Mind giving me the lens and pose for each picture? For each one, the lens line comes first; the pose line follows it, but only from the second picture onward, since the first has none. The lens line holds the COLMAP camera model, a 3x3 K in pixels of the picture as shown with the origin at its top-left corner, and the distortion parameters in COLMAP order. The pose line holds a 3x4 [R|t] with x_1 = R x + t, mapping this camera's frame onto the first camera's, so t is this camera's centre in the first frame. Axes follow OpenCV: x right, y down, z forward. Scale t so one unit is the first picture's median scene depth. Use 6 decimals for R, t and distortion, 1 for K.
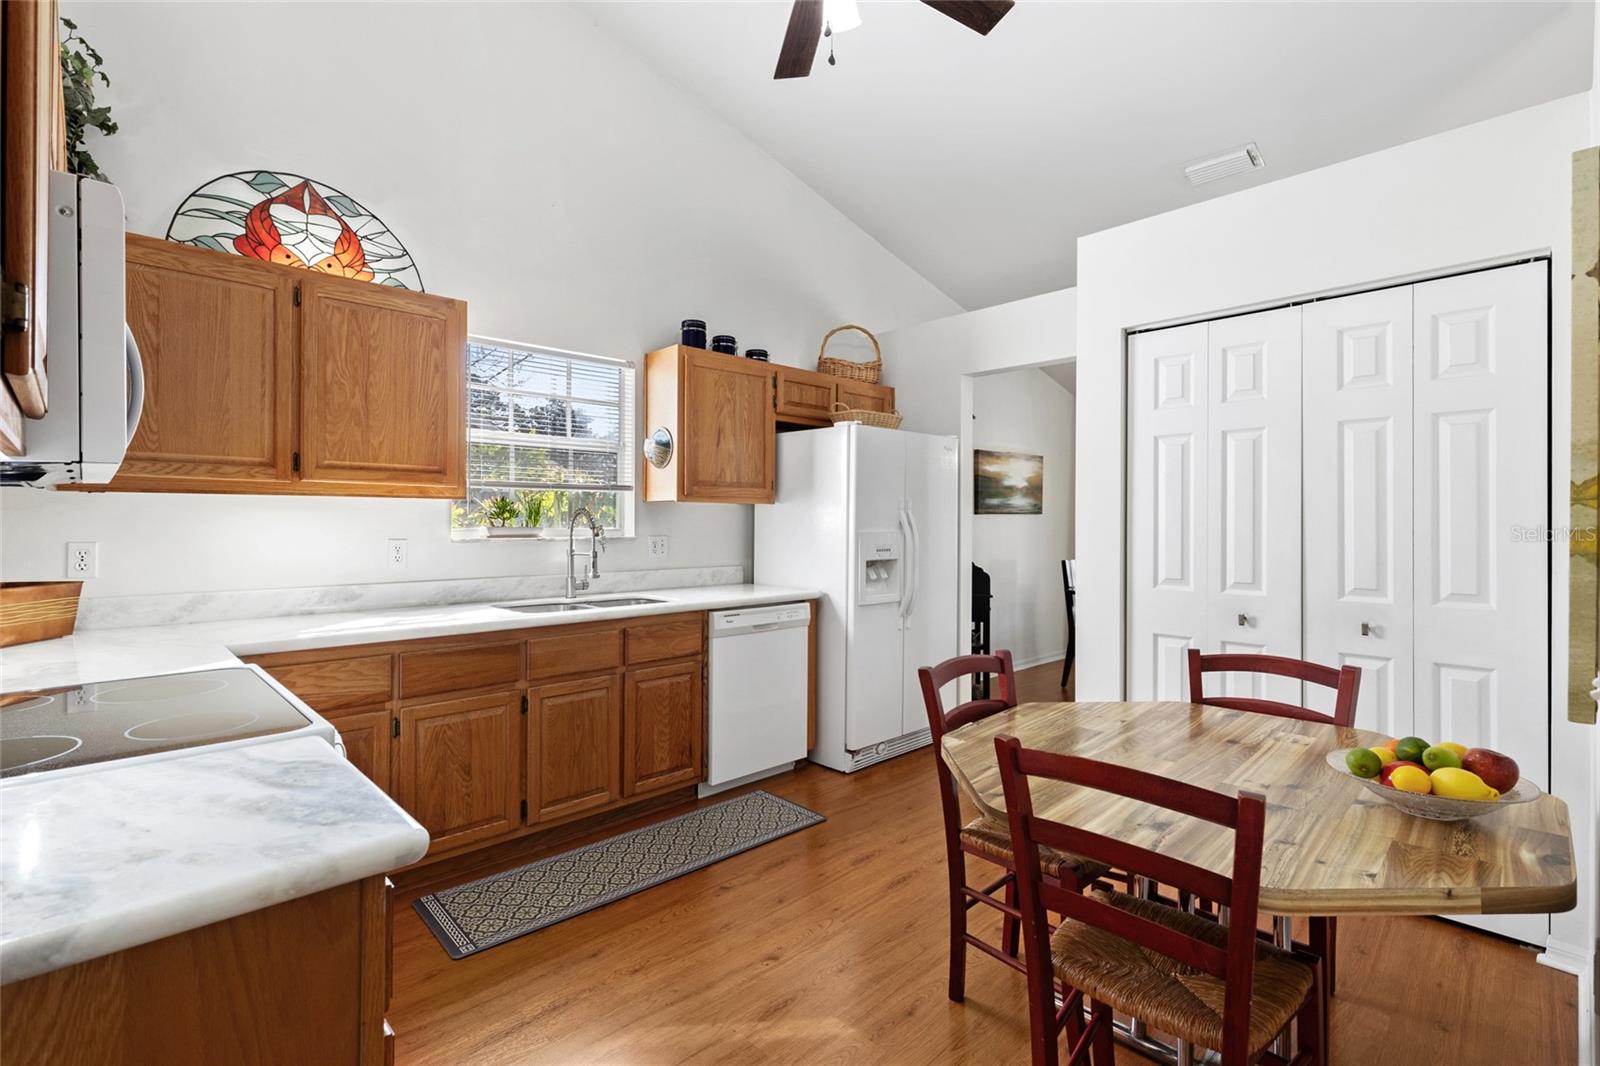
lens RADIAL K [[738.2, 0, 792.3], [0, 738.2, 516.3], [0, 0, 1]] dist [0.004991, 0.000194]
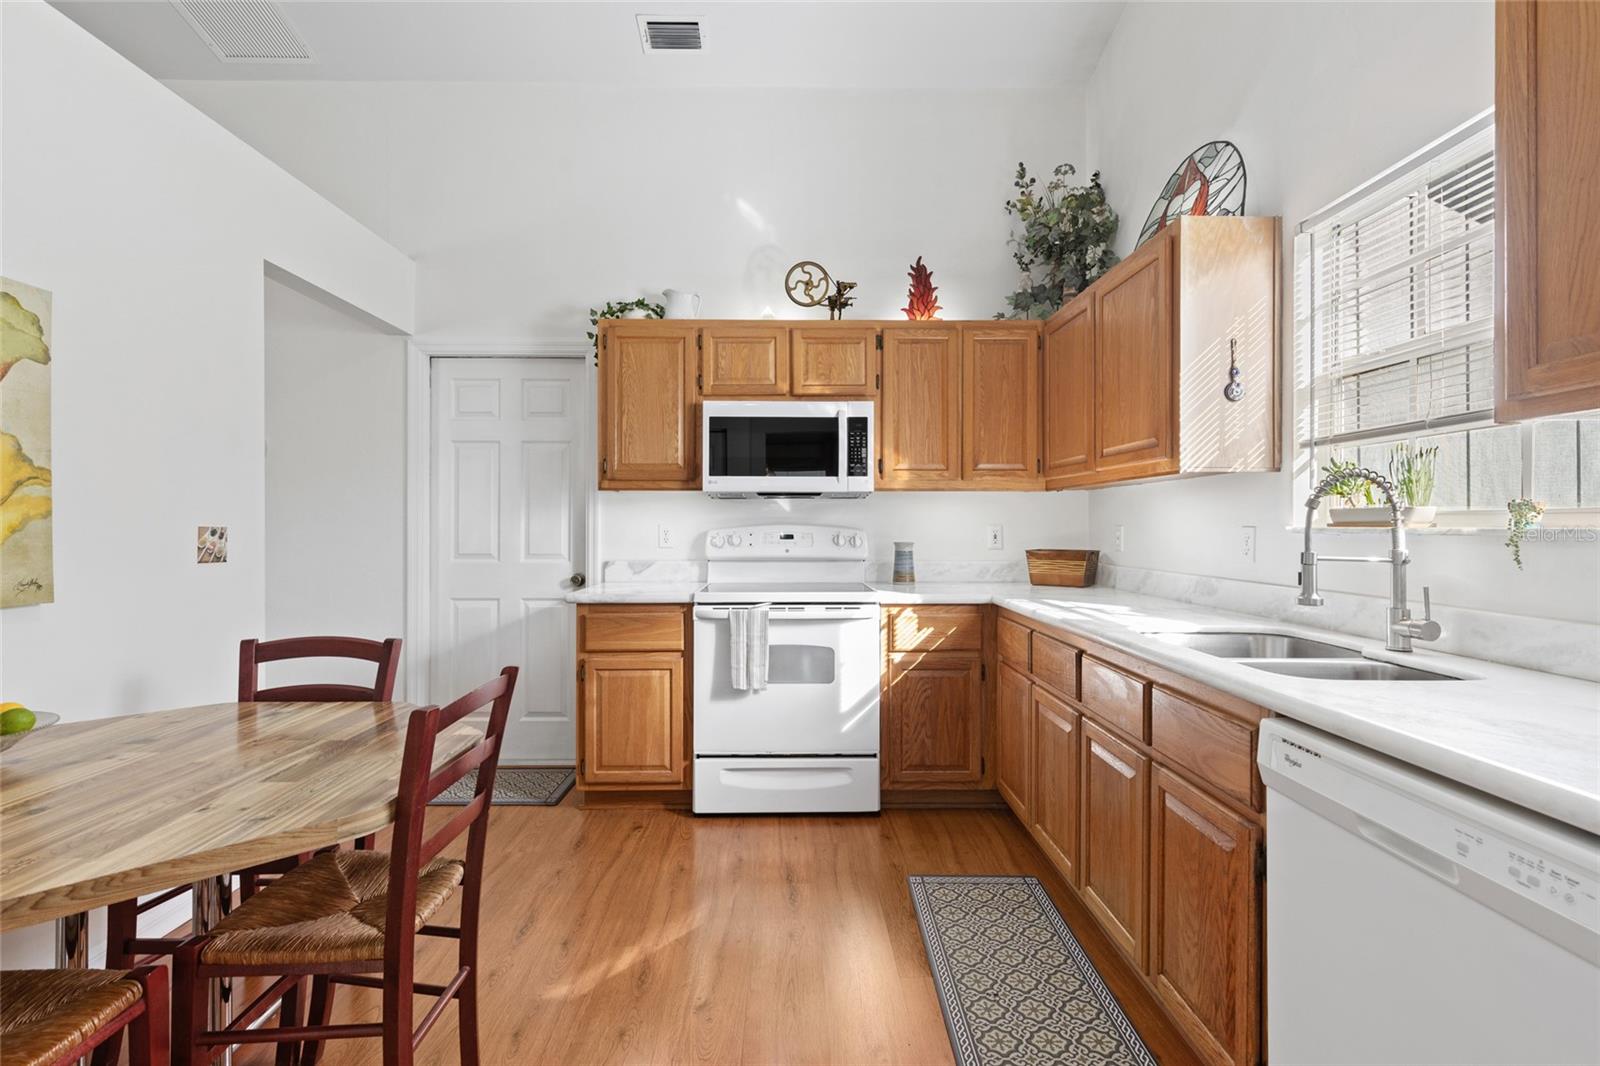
lens RADIAL K [[739.9, 0, 796.6], [0, 739.9, 524.0], [0, 0, 1]] dist [0.004604, -0.000082]
pose [[-0.680147, -0.006452, -0.733047, 0.398491], [0.001553, 0.999946, -0.010241, 0.037231], [0.733074, -0.008104, -0.680101, 1.252772]]
